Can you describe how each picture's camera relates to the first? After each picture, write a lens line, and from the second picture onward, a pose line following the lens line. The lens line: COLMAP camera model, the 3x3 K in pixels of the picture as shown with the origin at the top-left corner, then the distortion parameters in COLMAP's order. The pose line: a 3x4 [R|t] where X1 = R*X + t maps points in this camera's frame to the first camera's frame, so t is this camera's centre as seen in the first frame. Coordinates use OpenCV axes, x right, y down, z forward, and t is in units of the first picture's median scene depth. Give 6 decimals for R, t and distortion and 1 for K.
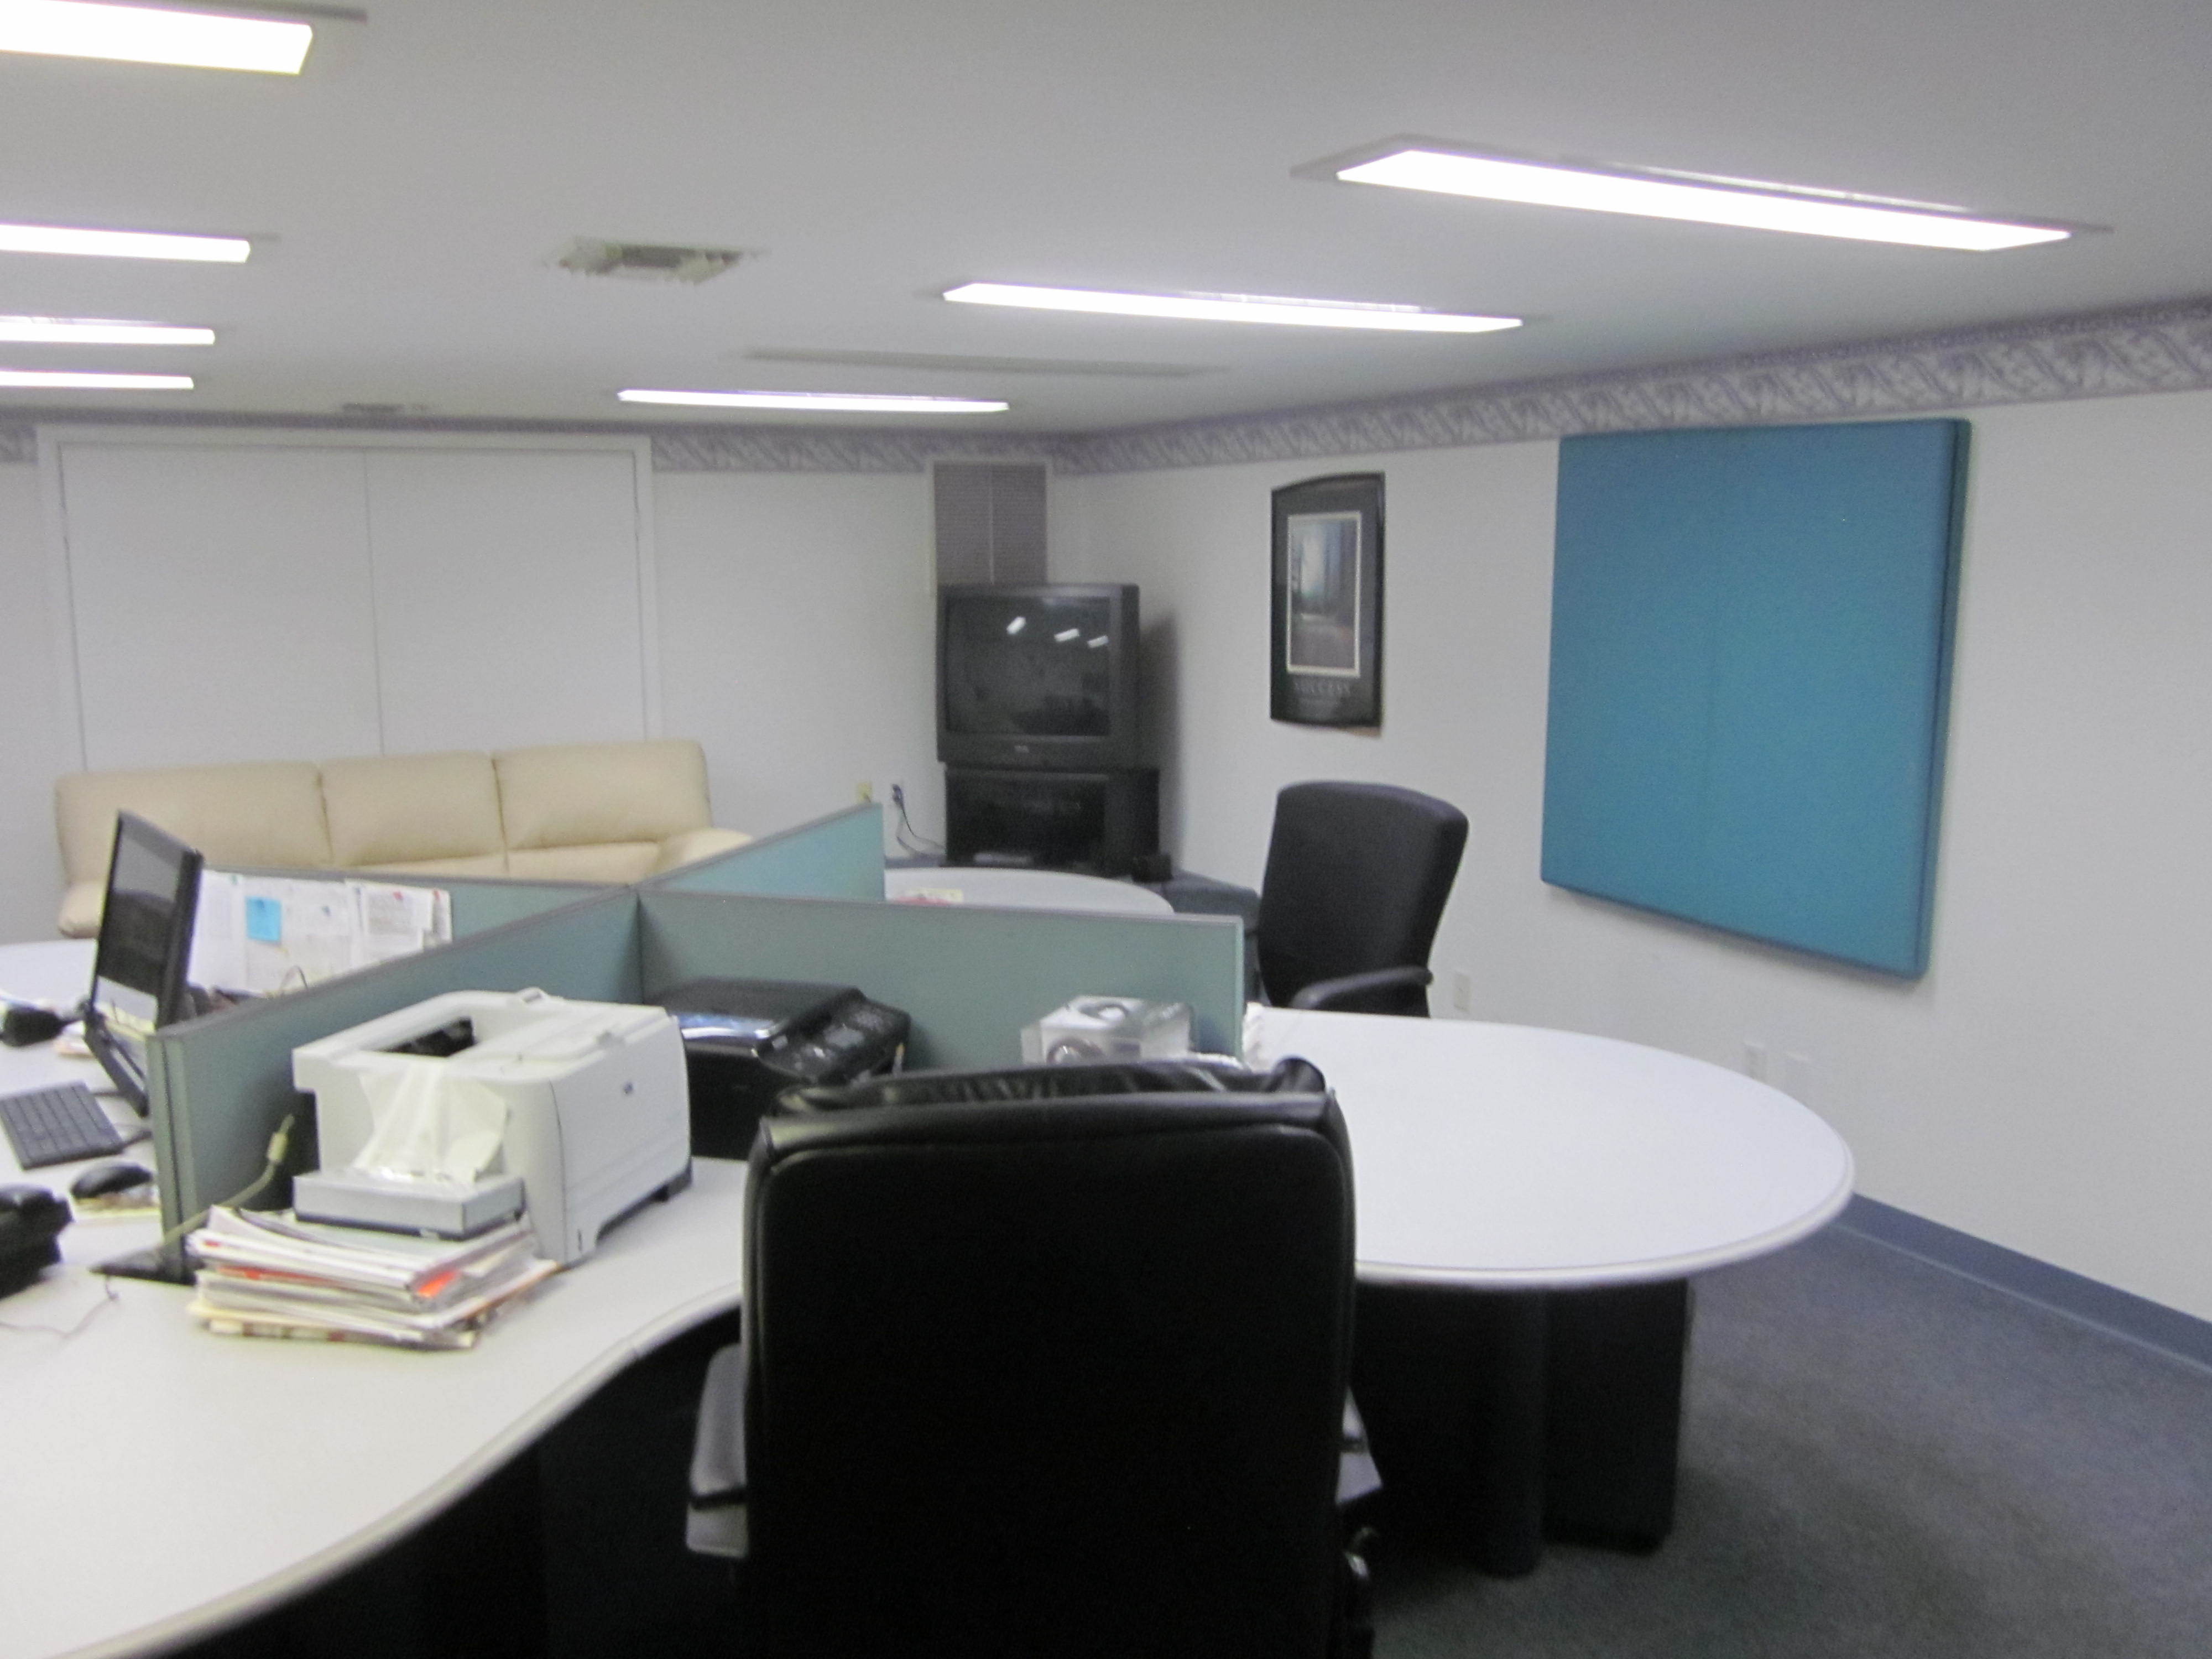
lens RADIAL K [[1854.3, 0, 1107.6], [0, 1854.3, 821.5], [0, 0, 1]] dist [-0.027403, -0.010619]
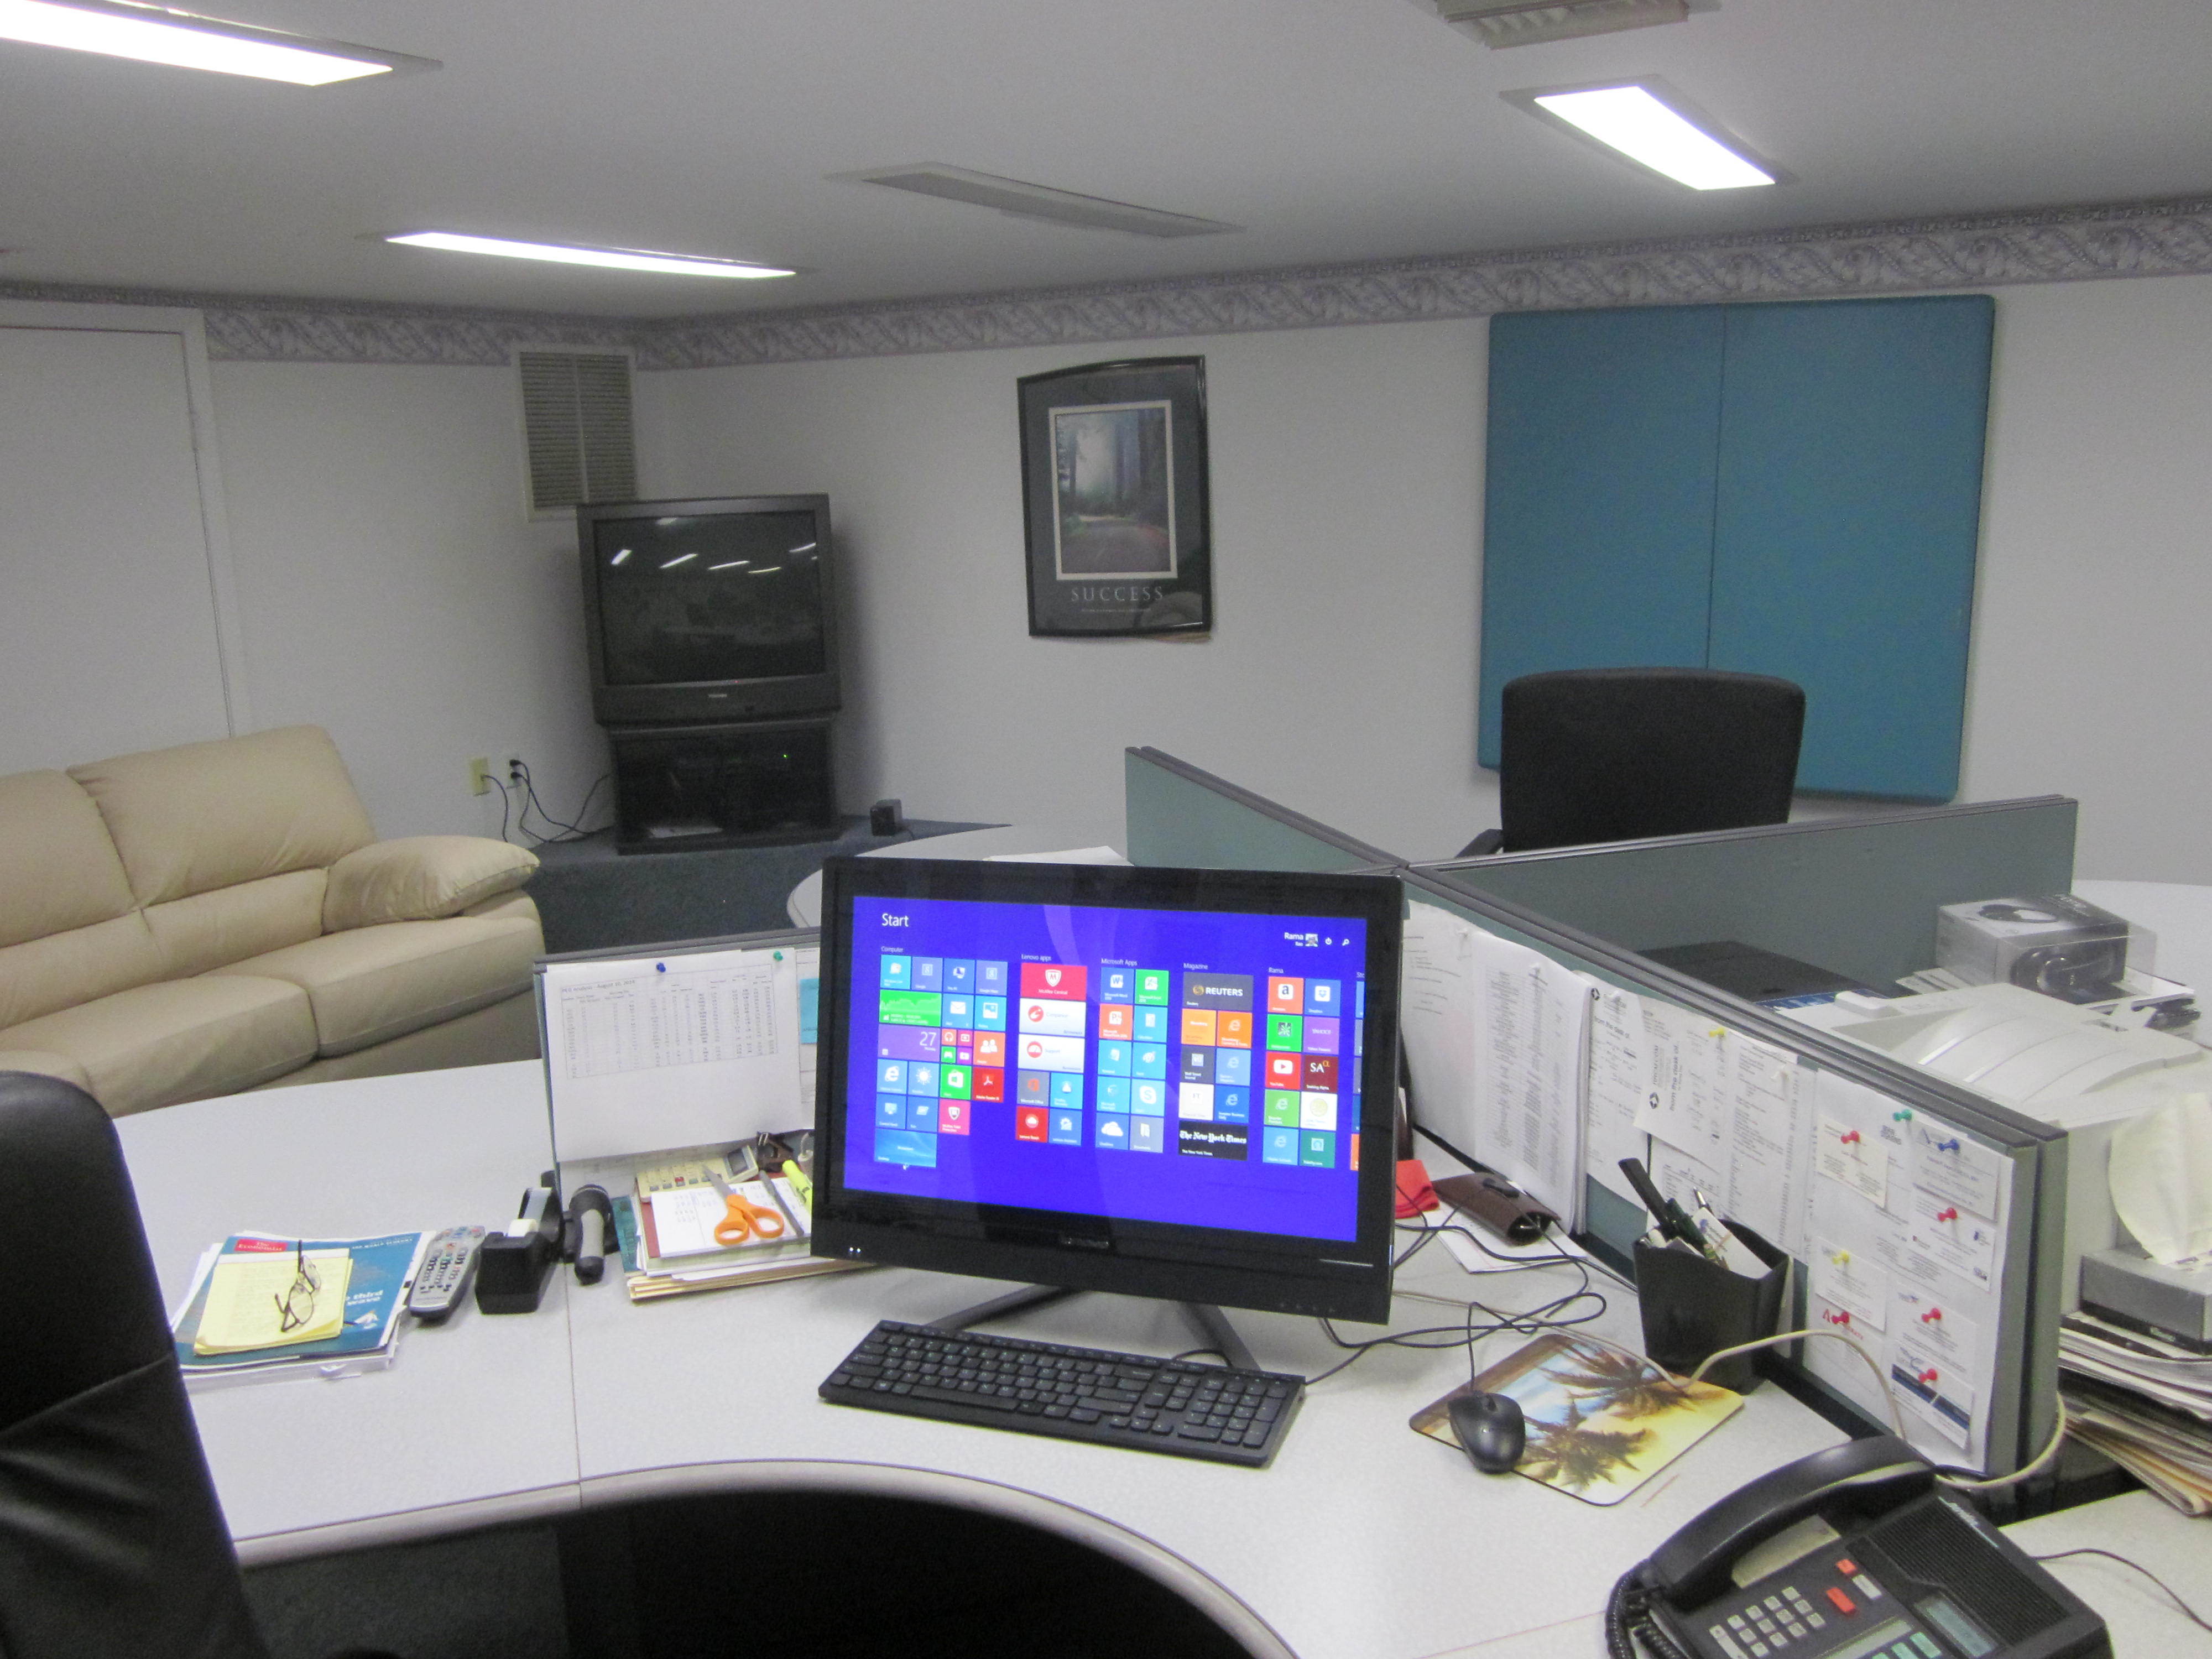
lens RADIAL K [[1854.3, 0, 1094.3], [0, 1854.3, 825.7], [0, 0, 1]] dist [-0.027403, -0.010619]
pose [[0.836345, -0.130031, 0.532558, -0.533003], [0.107974, 0.991505, 0.072522, -0.035094], [-0.537464, -0.003151, 0.843281, 0.306247]]
